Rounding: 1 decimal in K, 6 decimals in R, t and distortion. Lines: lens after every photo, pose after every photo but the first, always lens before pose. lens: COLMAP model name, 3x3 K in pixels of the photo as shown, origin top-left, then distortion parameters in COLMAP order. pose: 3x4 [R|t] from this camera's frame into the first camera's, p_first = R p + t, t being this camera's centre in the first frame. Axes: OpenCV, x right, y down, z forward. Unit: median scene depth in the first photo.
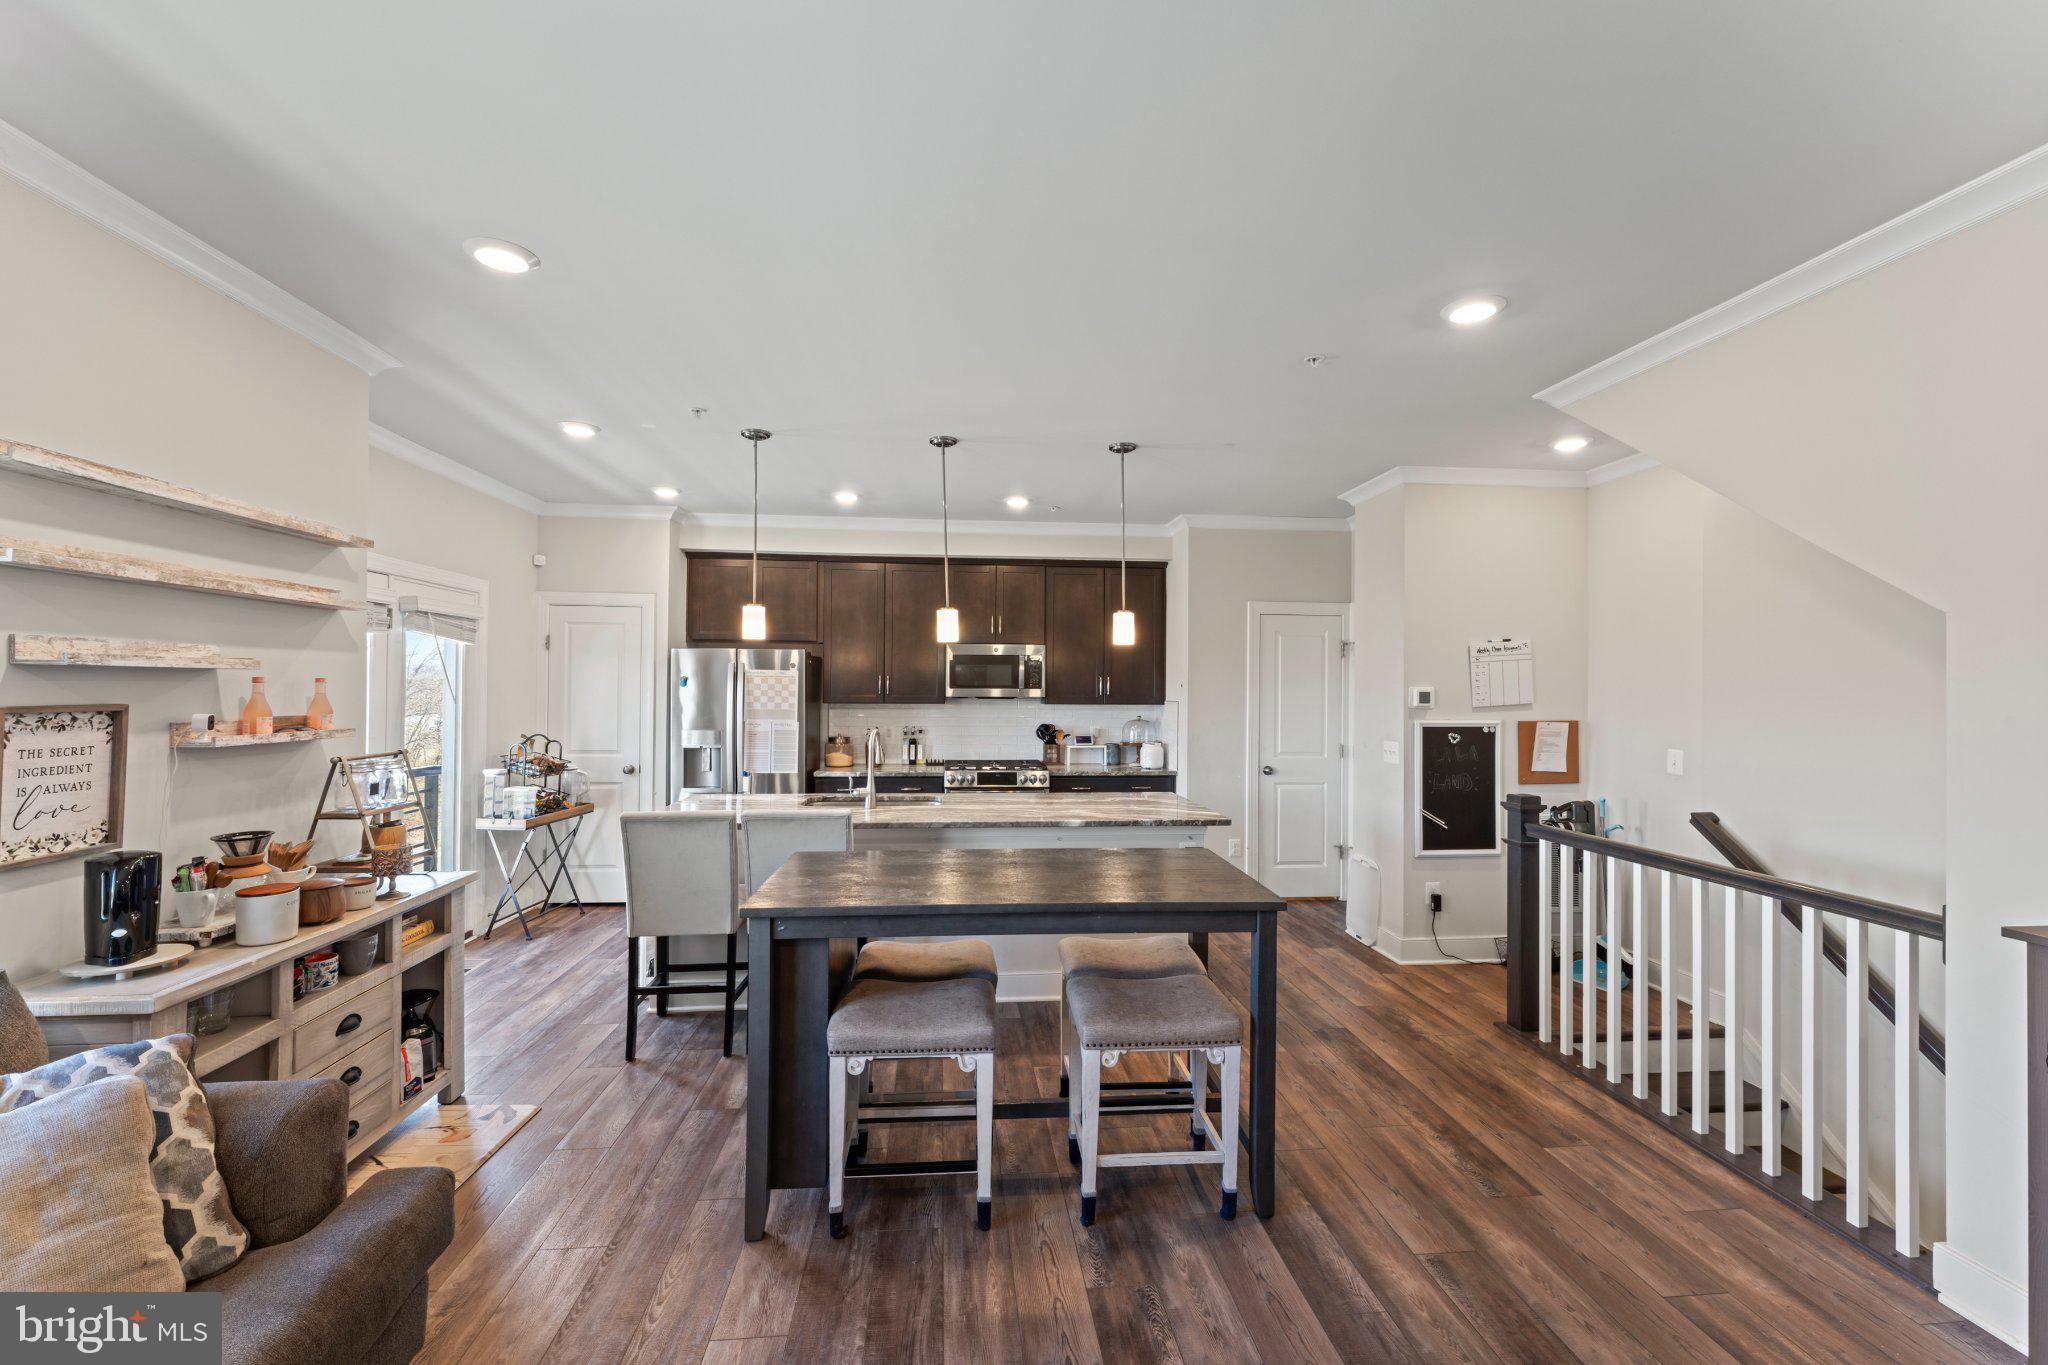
lens RADIAL K [[812.4, 0, 1022.3], [0, 812.4, 687.7], [0, 0, 1]] dist [0.000325, -0.001146]
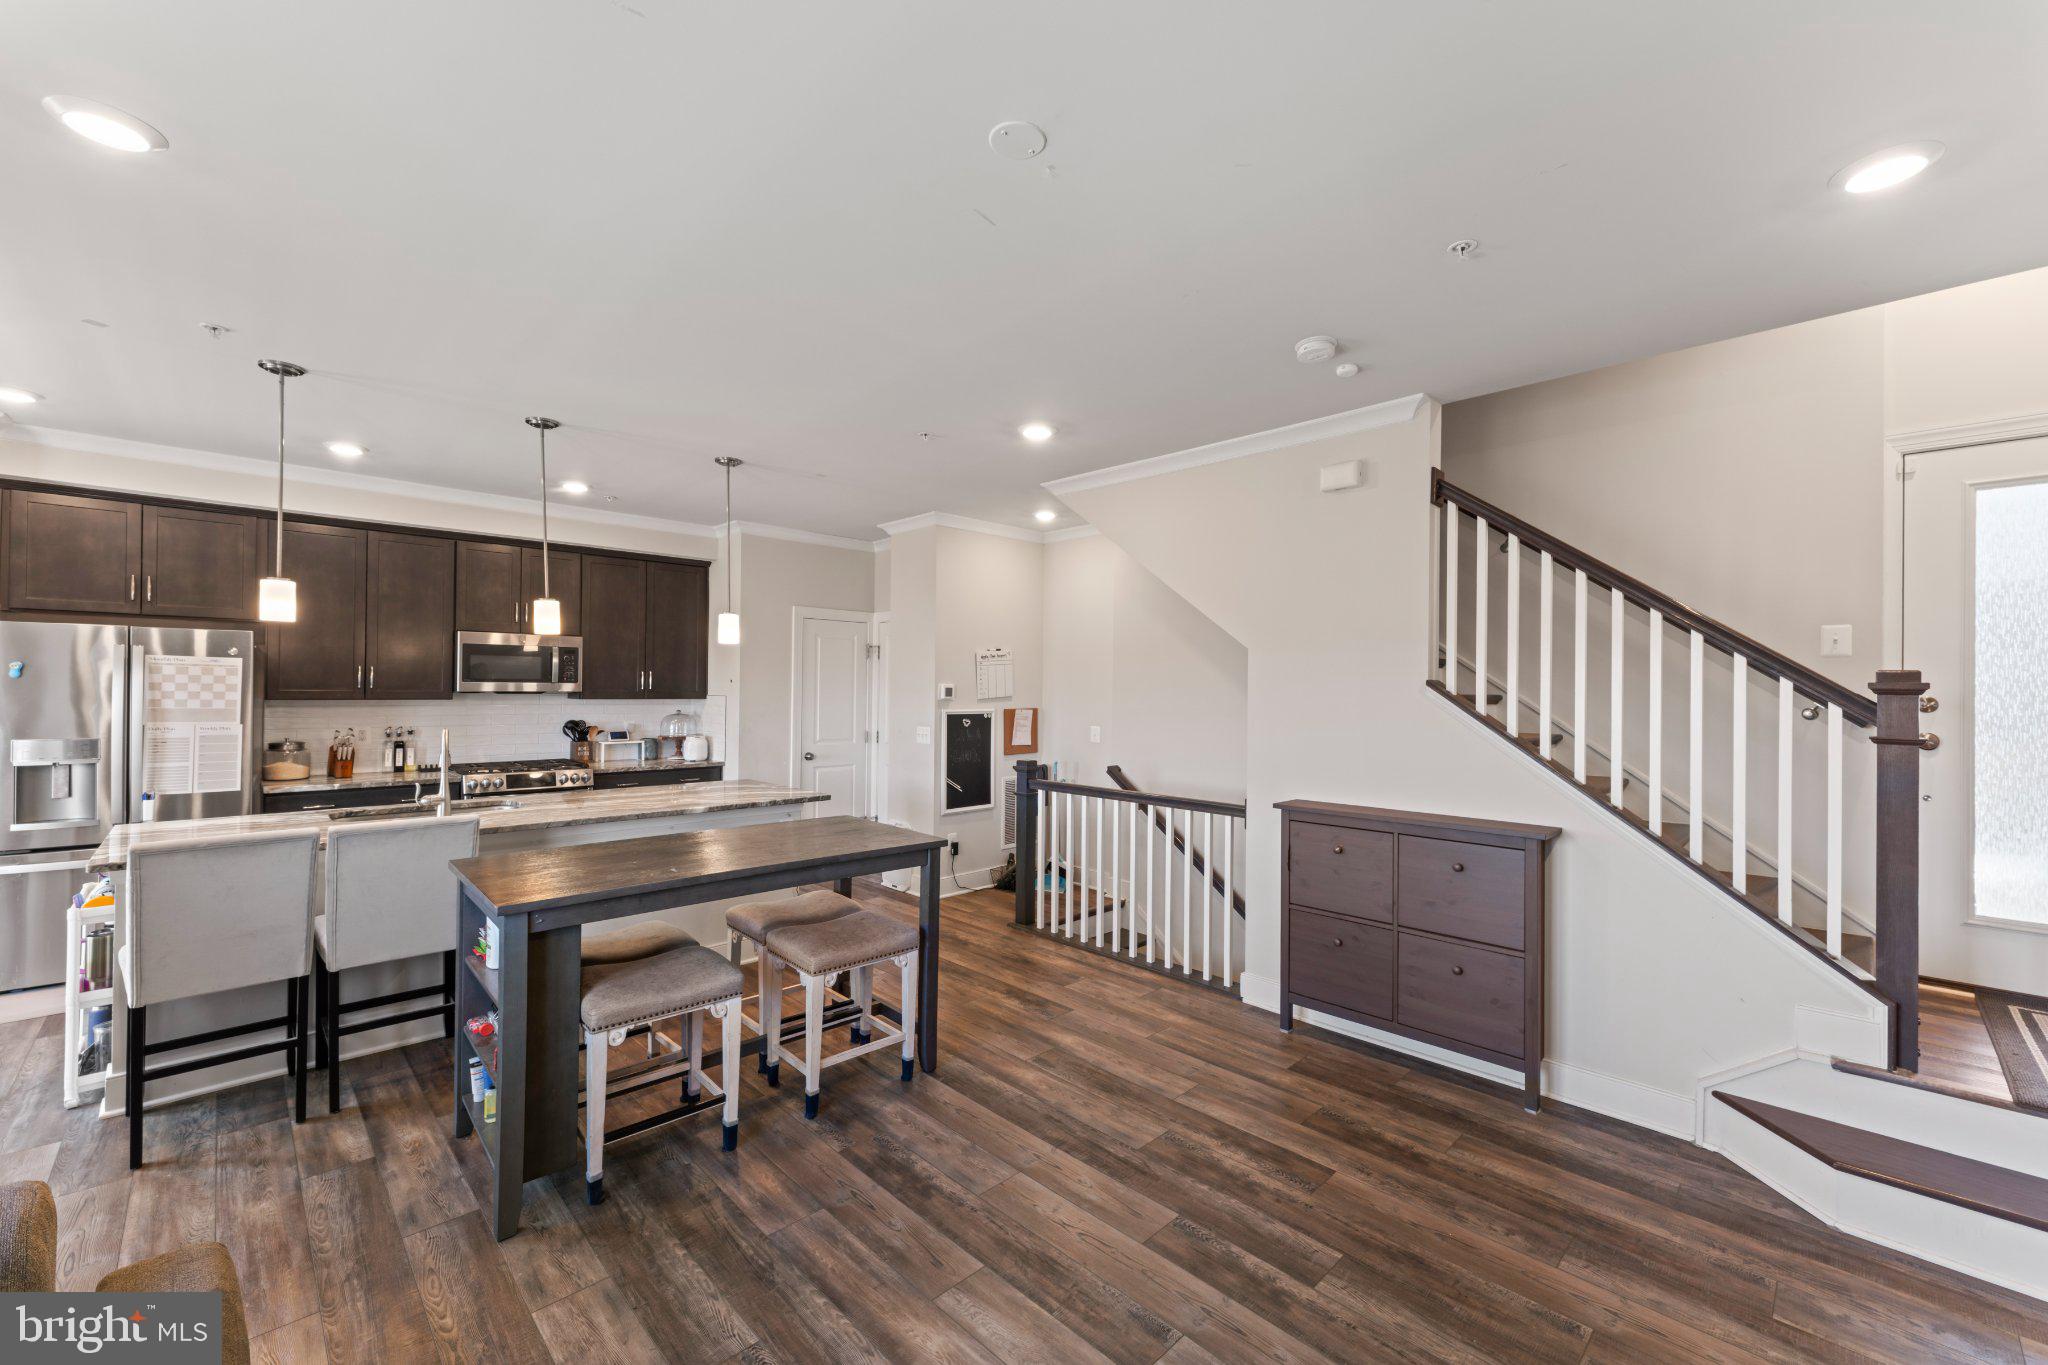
lens RADIAL K [[816.2, 0, 1009.2], [0, 816.2, 688.3], [0, 0, 1]] dist [0.000982, -0.001060]
pose [[0.783435, 0.001475, 0.621472, -0.331601], [-0.006917, 0.999956, 0.006346, -0.003417], [-0.621435, -0.009270, 0.783411, -0.113554]]
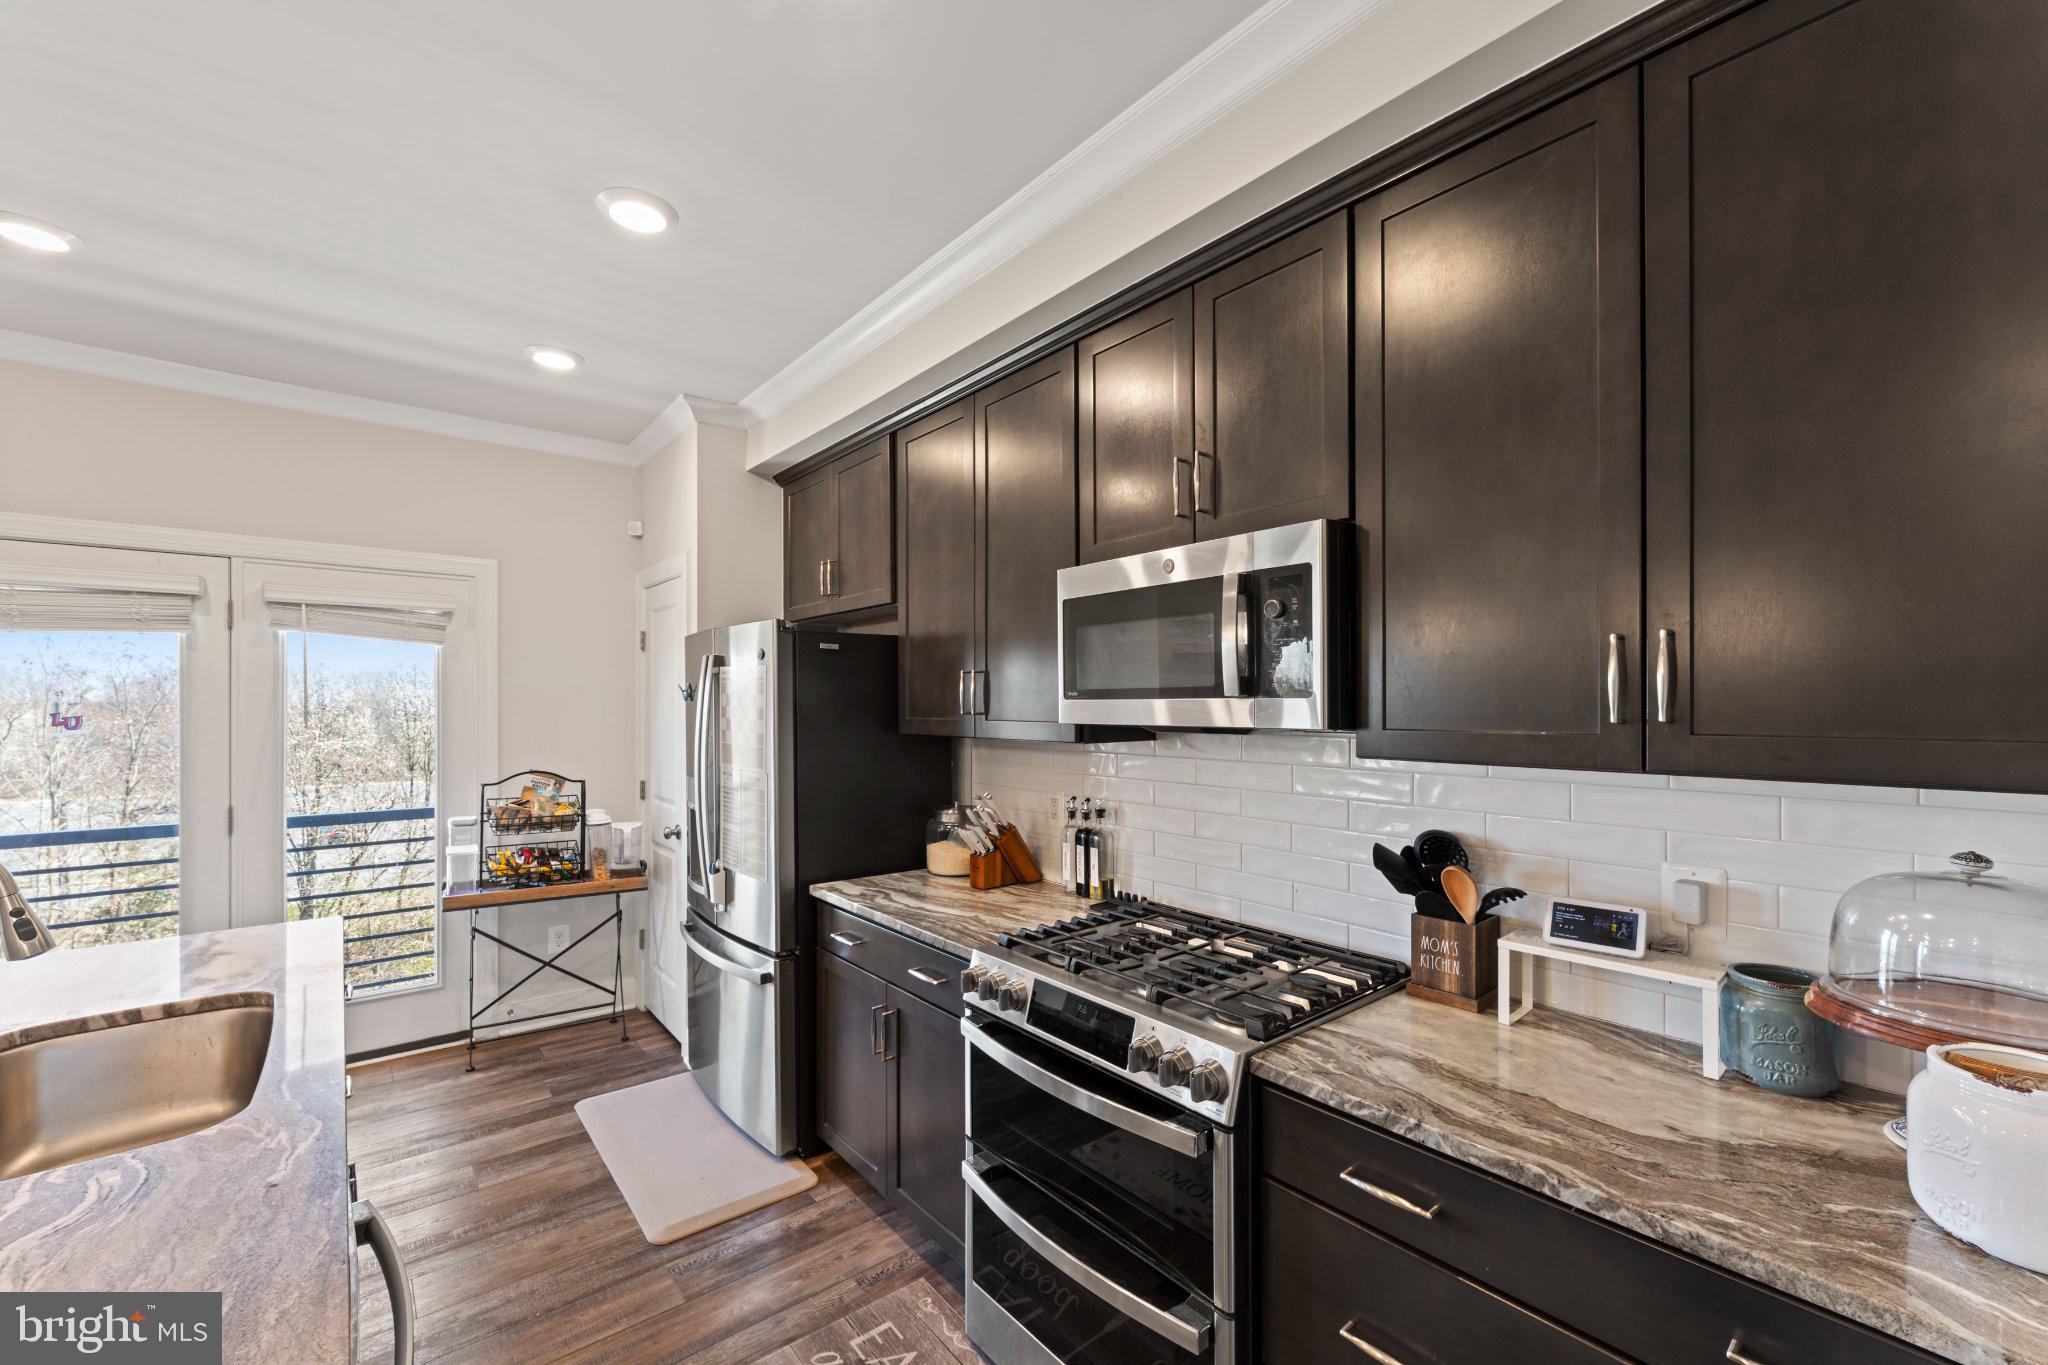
lens RADIAL K [[816.2, 0, 1009.4], [0, 816.2, 703.4], [0, 0, 1]] dist [0.000982, -0.001060]
pose [[0.566872, -0.008022, -0.823767, 0.339293], [0.004217, 0.999968, -0.006835, 0.009999], [0.823795, 0.000401, 0.566887, 1.496920]]
